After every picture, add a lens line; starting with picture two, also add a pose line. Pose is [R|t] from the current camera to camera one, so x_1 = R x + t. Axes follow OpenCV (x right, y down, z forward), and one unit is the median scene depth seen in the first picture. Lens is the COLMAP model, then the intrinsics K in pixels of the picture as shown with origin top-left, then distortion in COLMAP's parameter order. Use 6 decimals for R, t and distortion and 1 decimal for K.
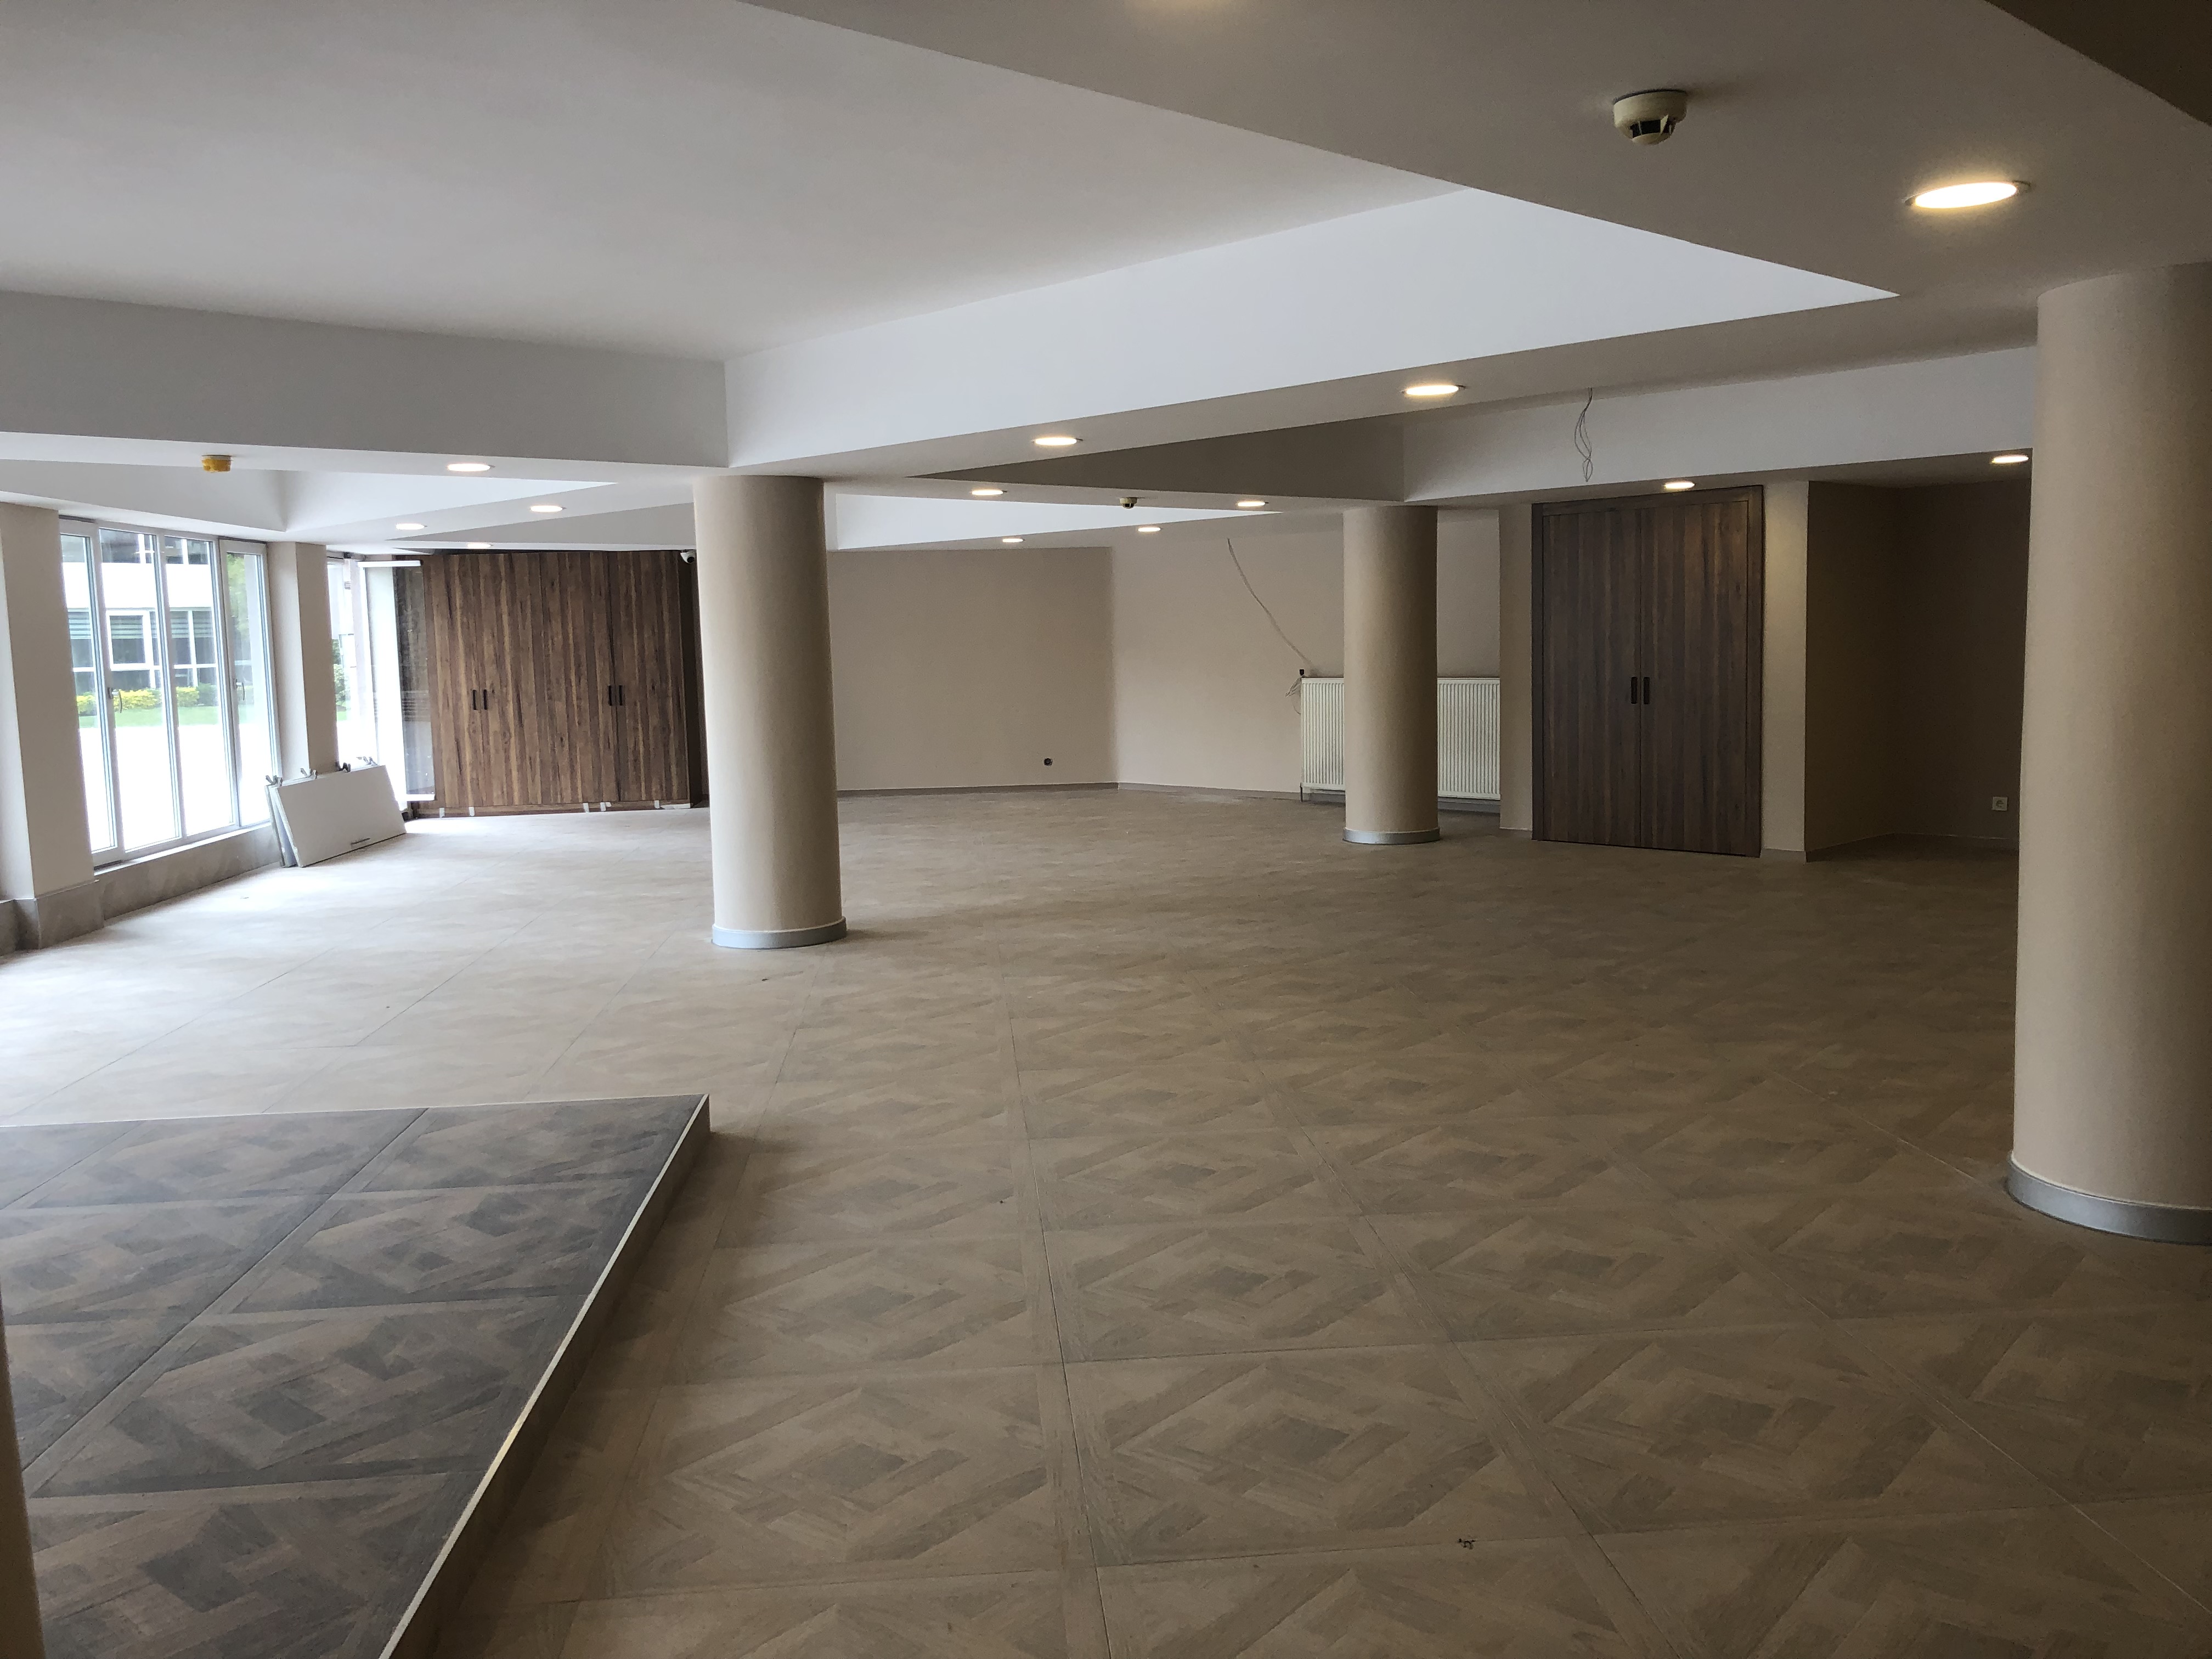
lens RADIAL K [[1818.4, 0, 1106.0], [0, 1818.4, 829.5], [0, 0, 1]] dist [0.011064, 0.001945]
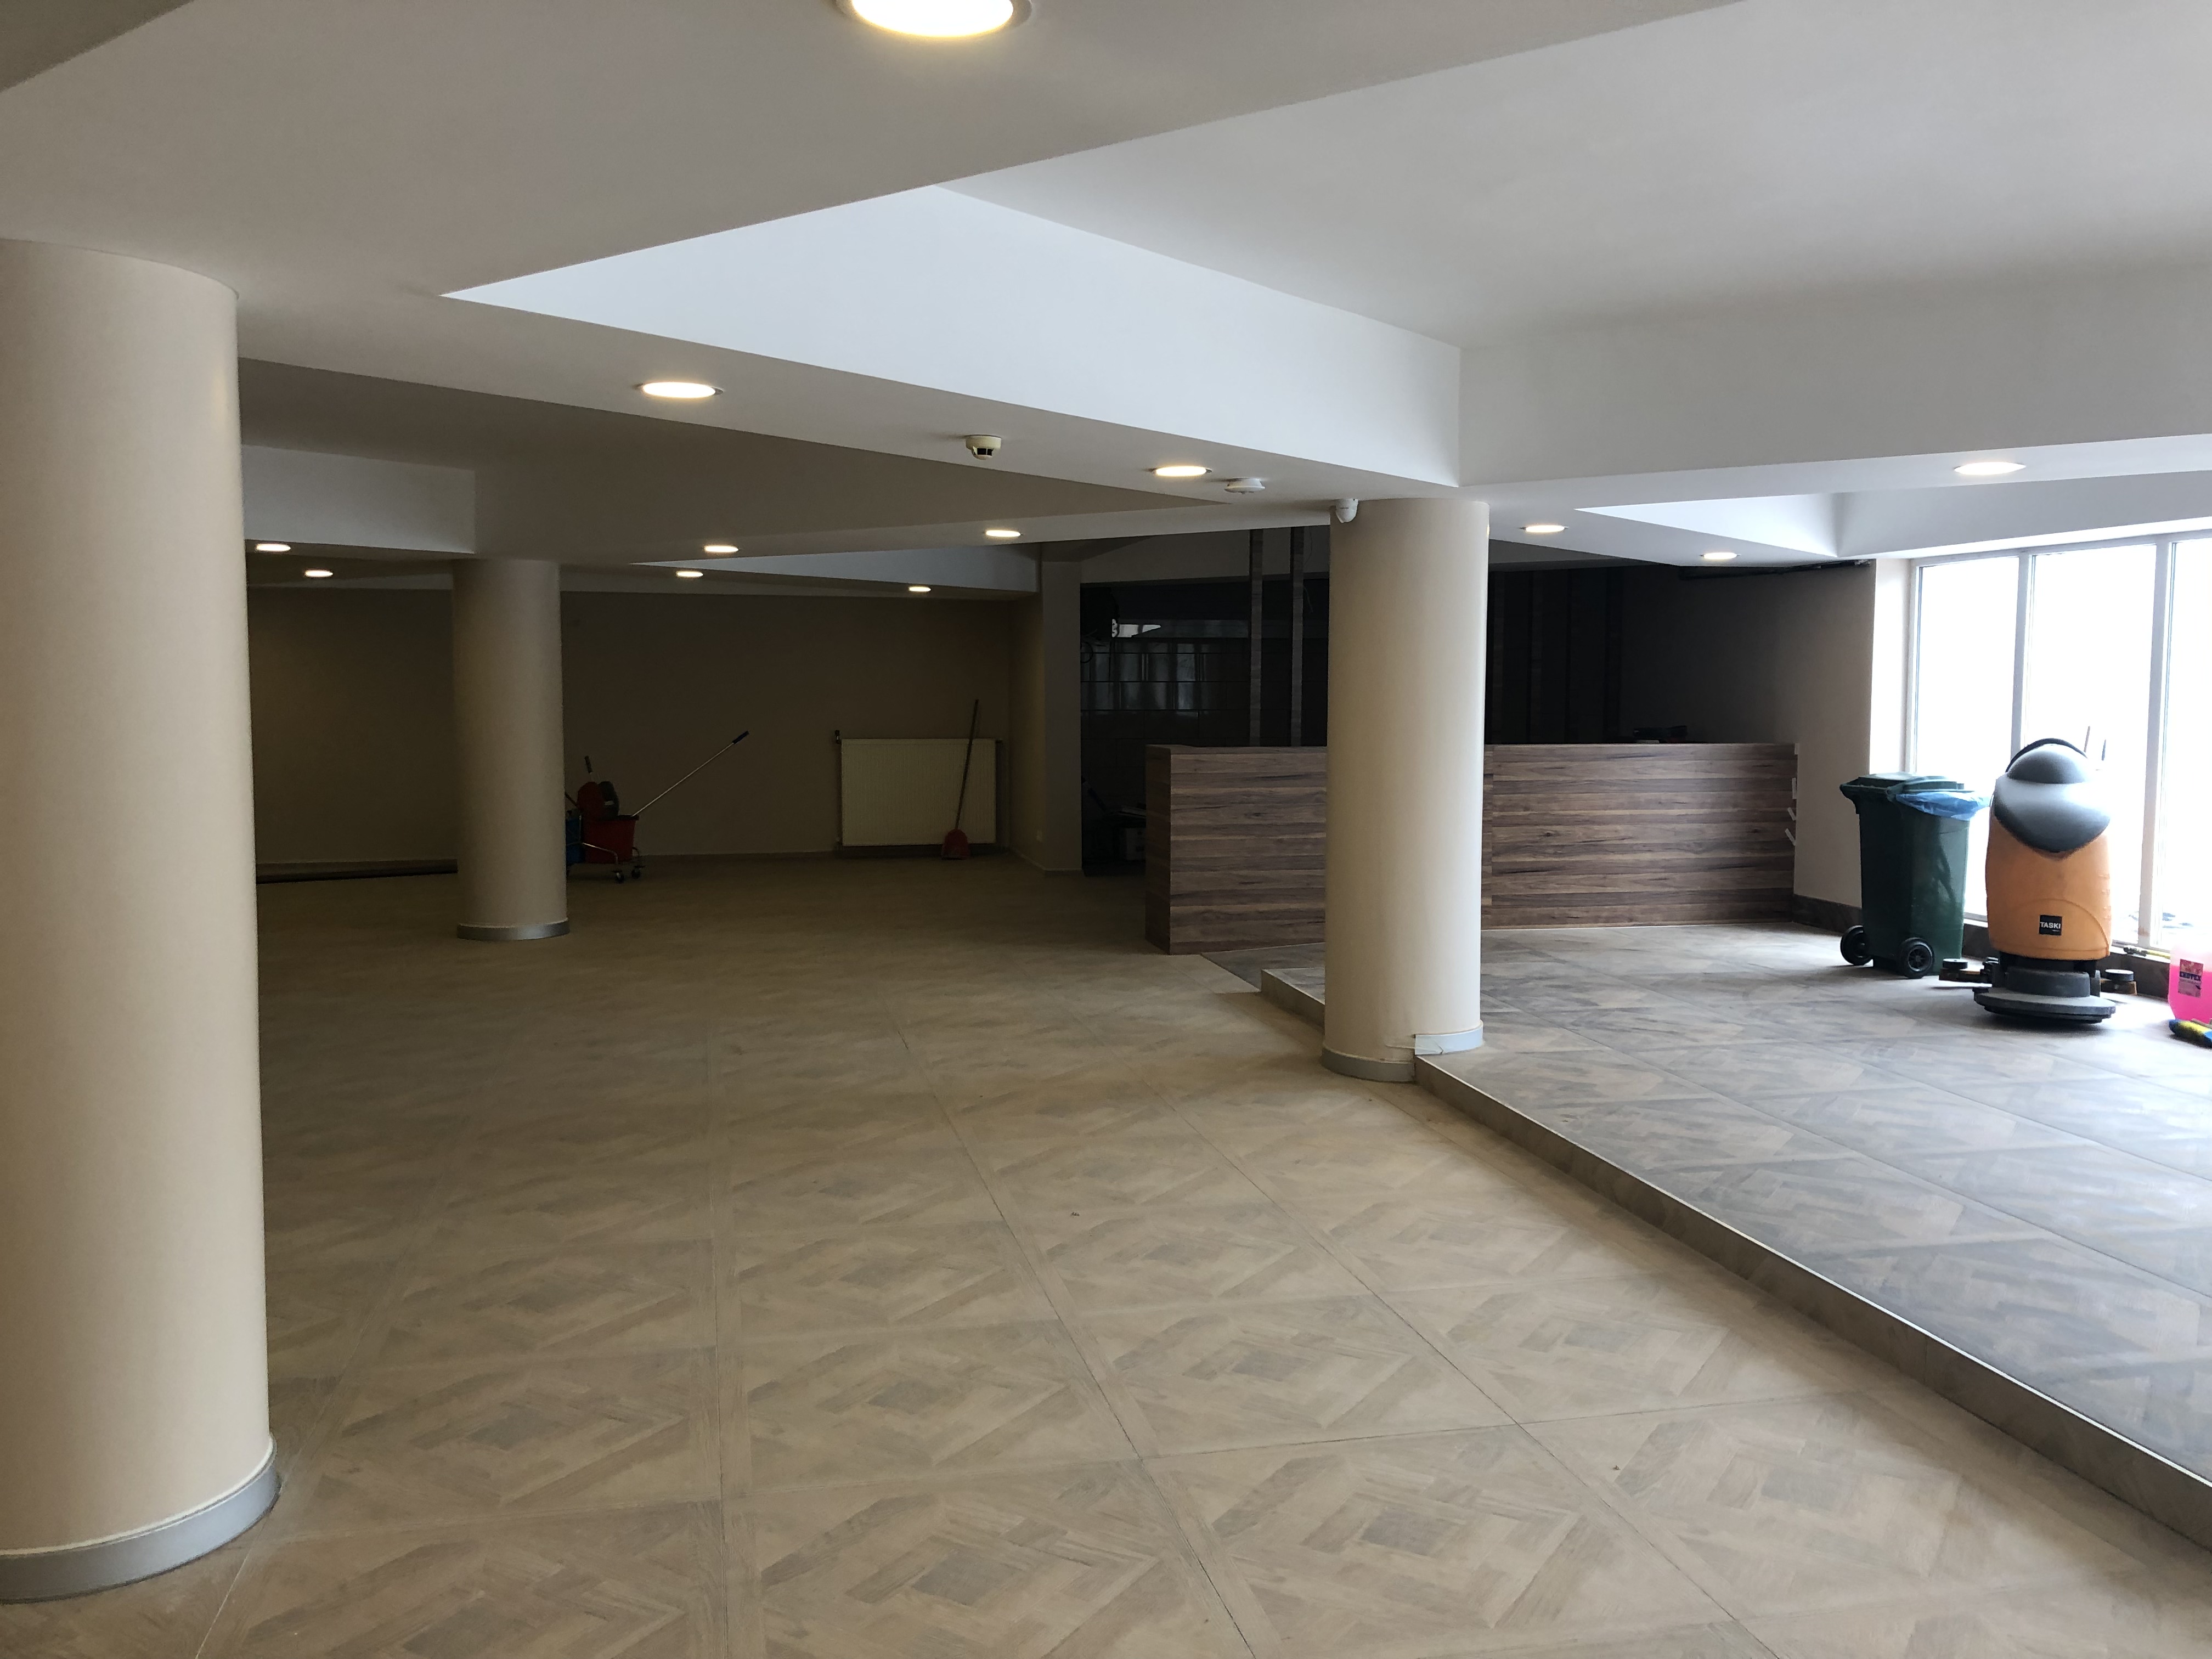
lens RADIAL K [[1818.4, 0, 1106.0], [0, 1818.4, 829.5], [0, 0, 1]] dist [0.011064, 0.001945]
pose [[-0.990613, 0.033648, -0.132488, 0.432599], [0.007048, 0.980513, 0.196326, -0.362916], [0.136513, 0.193549, -0.971547, 2.946714]]
